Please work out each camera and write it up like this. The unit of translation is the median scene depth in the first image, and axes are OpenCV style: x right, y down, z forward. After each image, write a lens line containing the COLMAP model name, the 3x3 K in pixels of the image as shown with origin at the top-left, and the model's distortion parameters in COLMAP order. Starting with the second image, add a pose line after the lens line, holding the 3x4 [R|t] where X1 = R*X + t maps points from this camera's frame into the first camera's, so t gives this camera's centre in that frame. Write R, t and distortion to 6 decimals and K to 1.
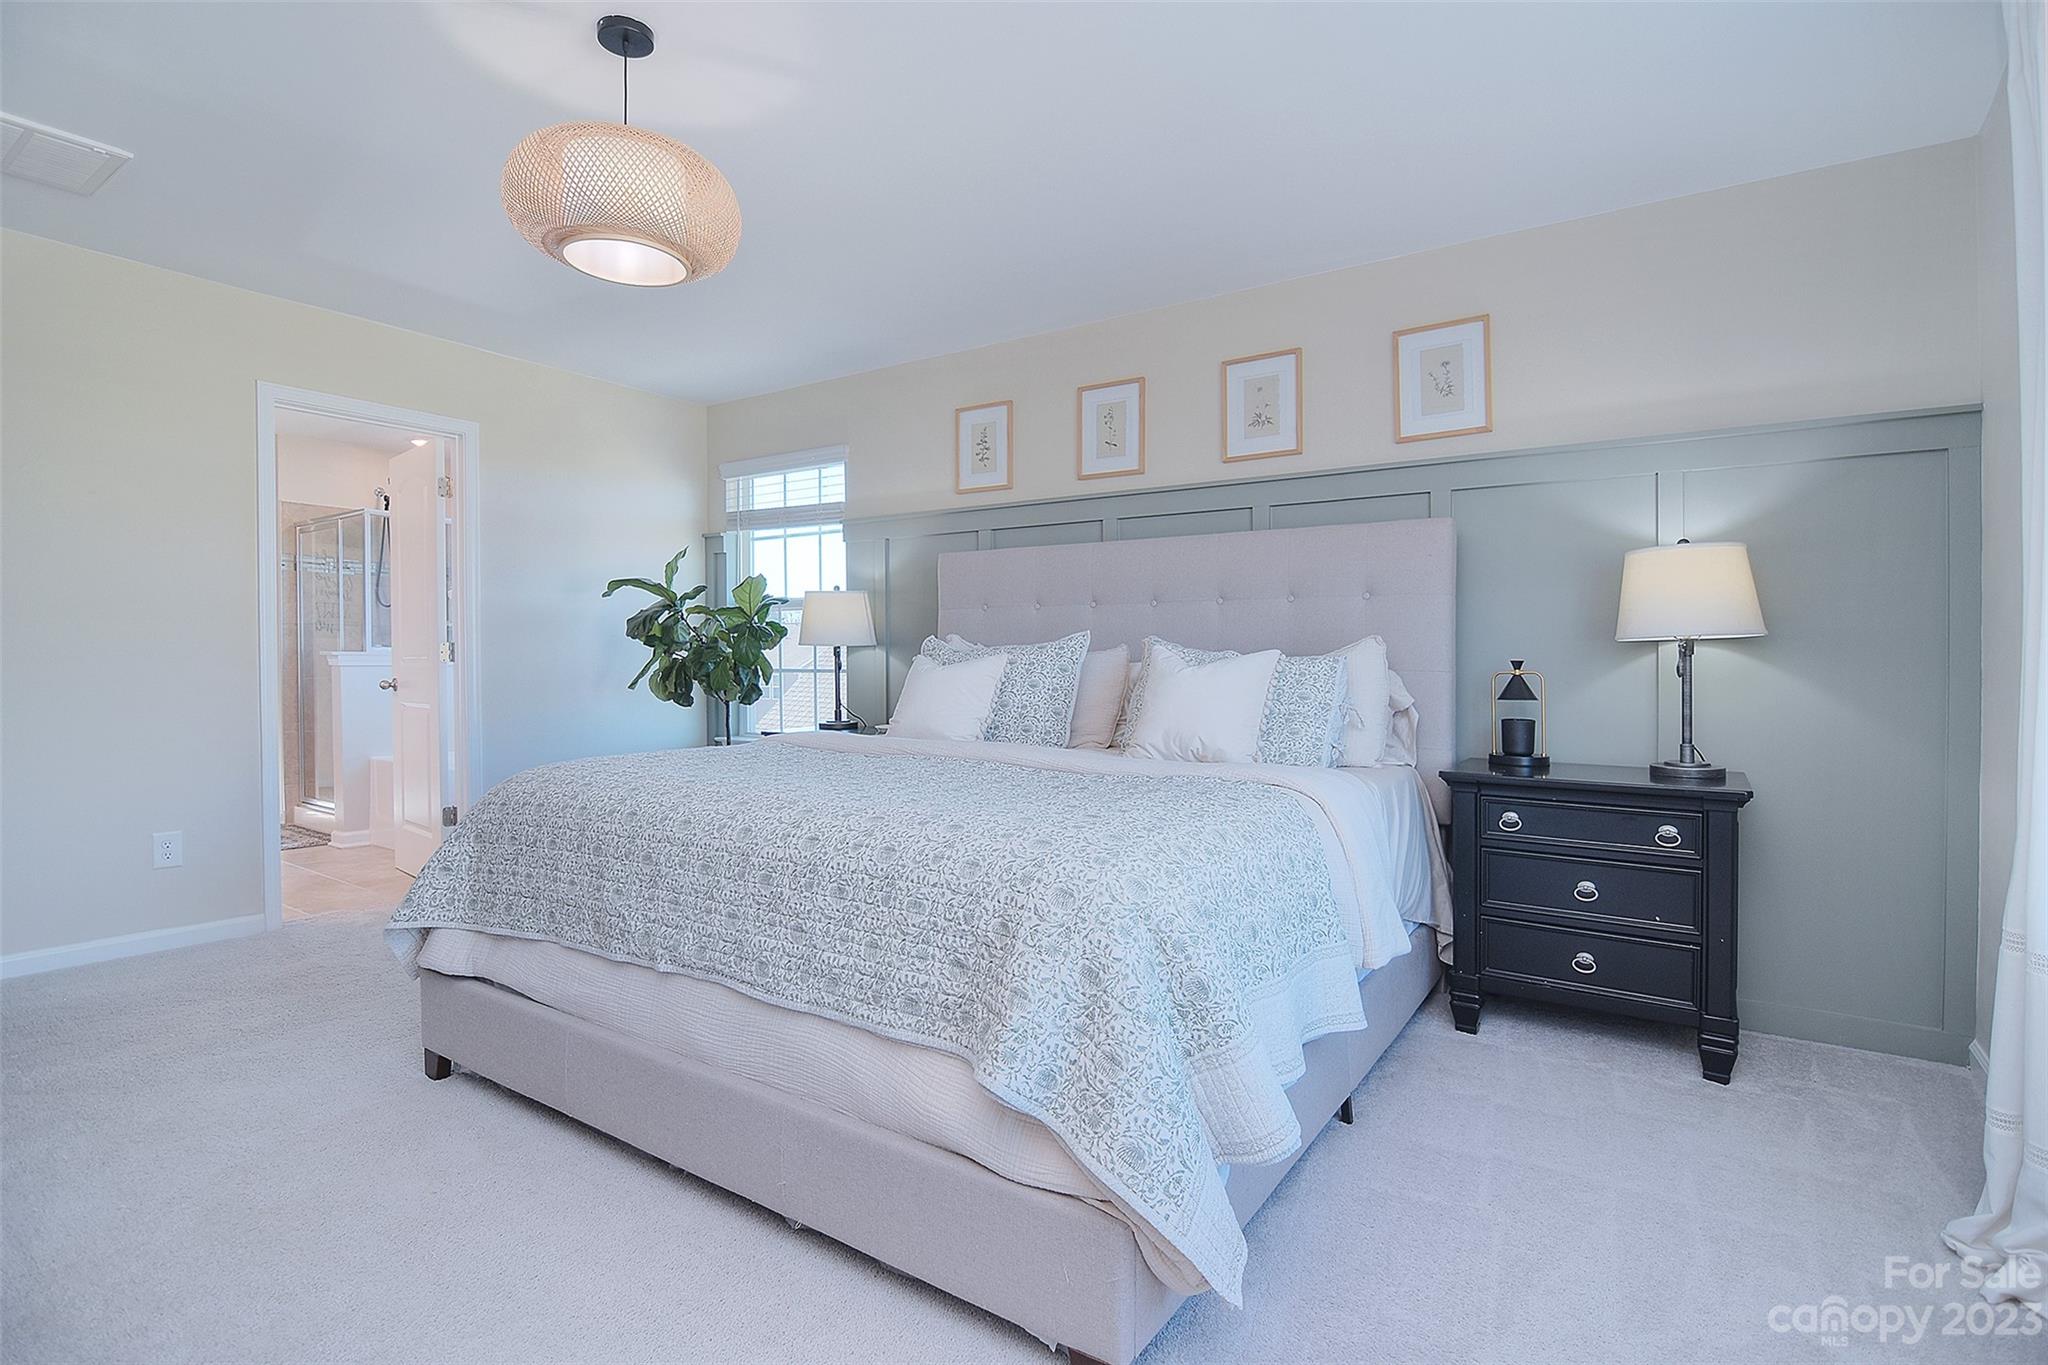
lens RADIAL K [[982.8, 0, 1001.9], [0, 982.8, 682.8], [0, 0, 1]] dist [-0.010894, -0.008193]
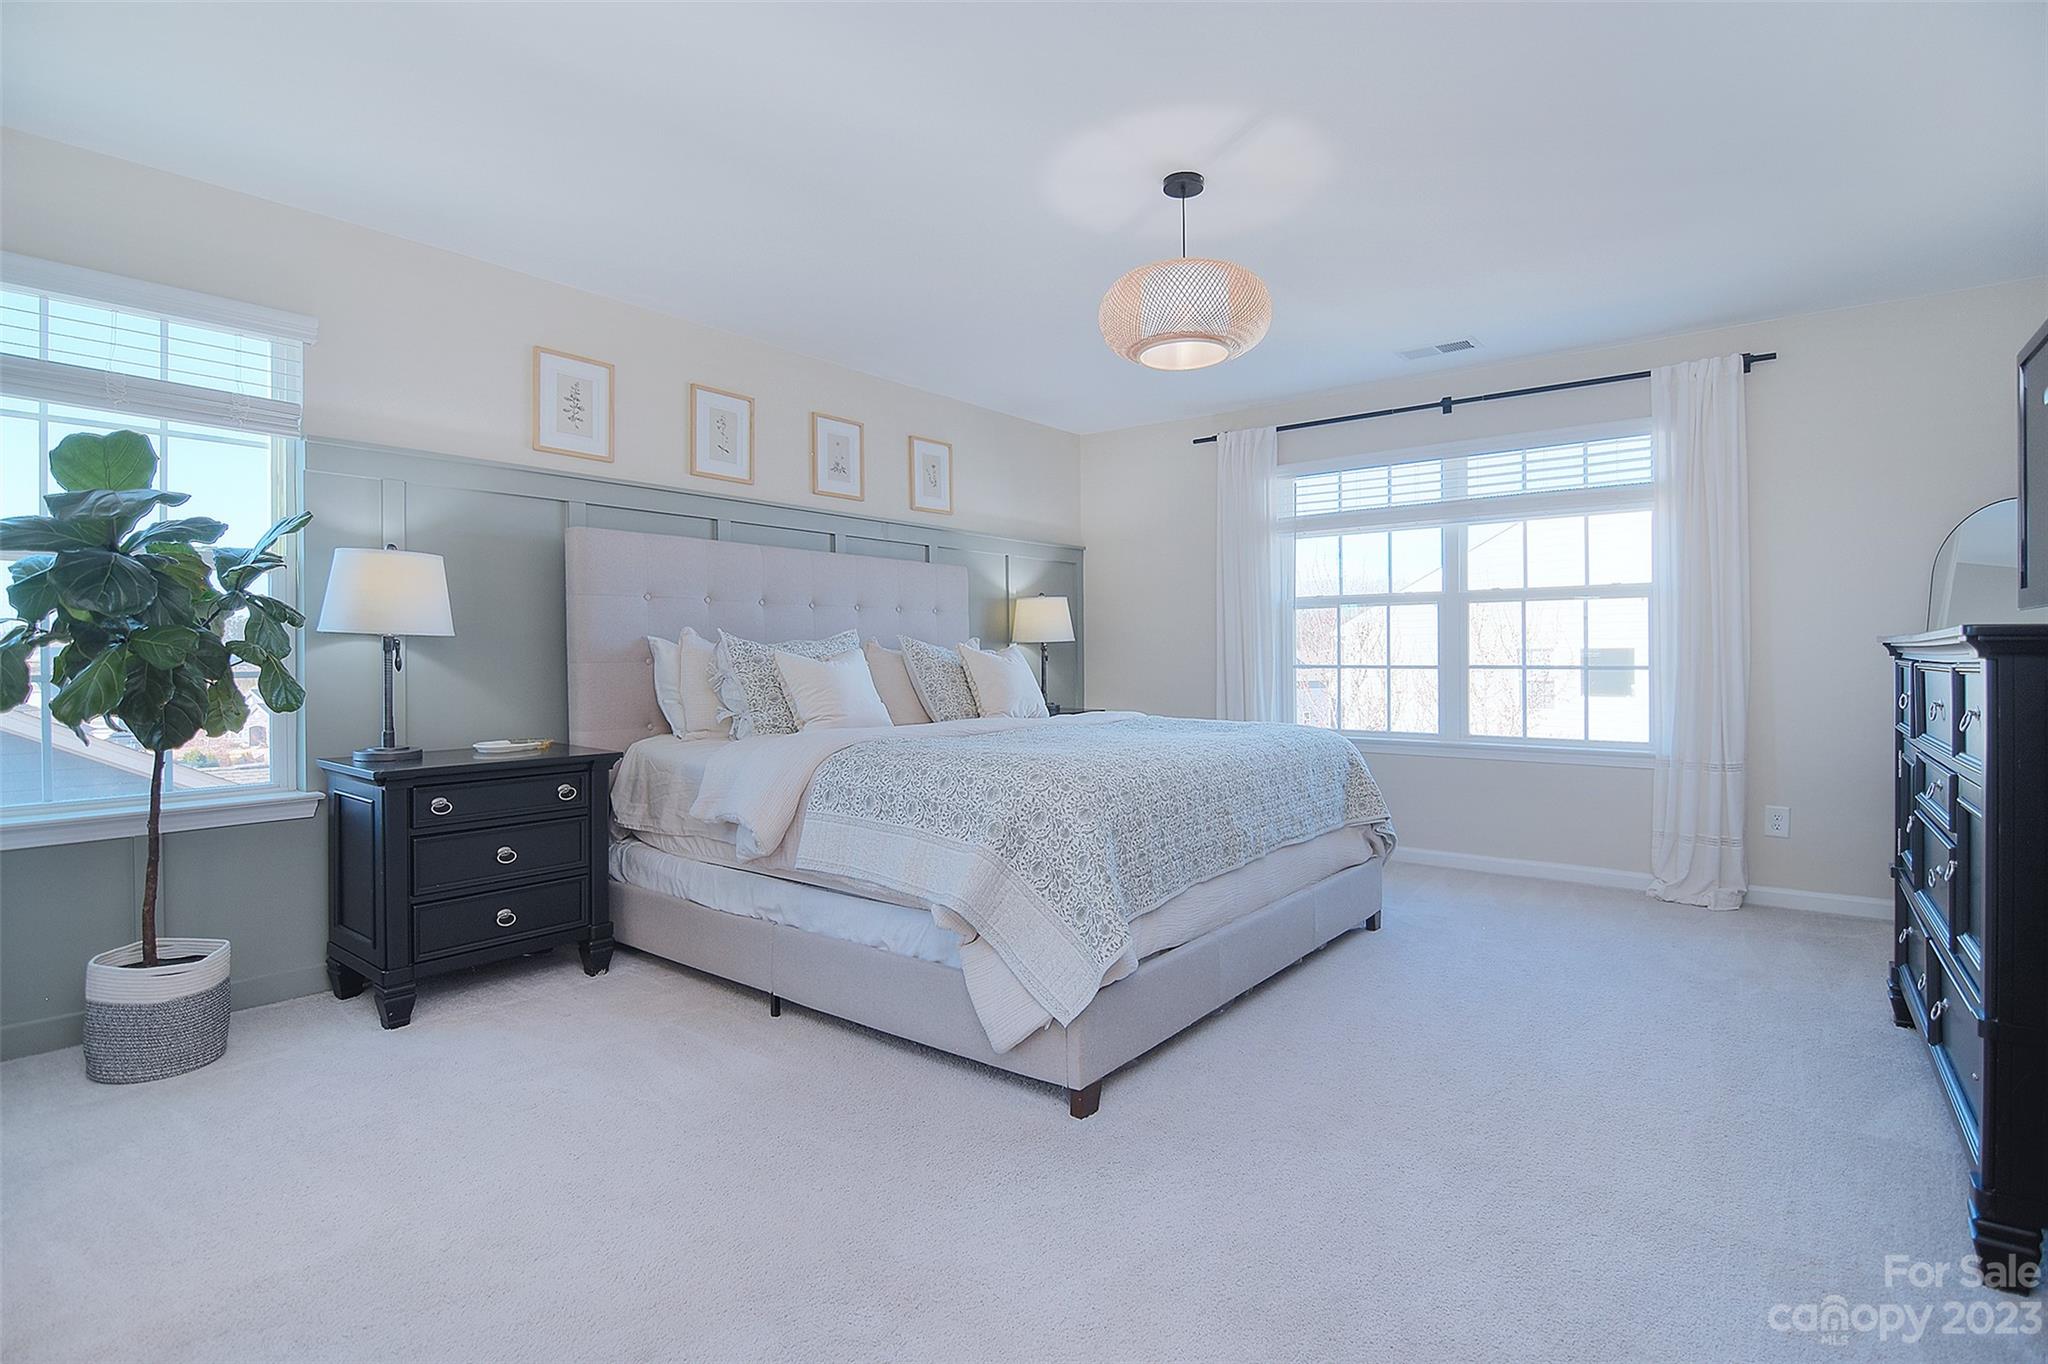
lens RADIAL K [[982.8, 0, 1006.6], [0, 982.8, 681.7], [0, 0, 1]] dist [-0.010894, -0.008193]
pose [[0.083347, -0.030849, 0.996043, -0.941214], [0.026650, 0.999232, 0.028718, -0.016027], [-0.996164, 0.024151, 0.084105, 0.628133]]
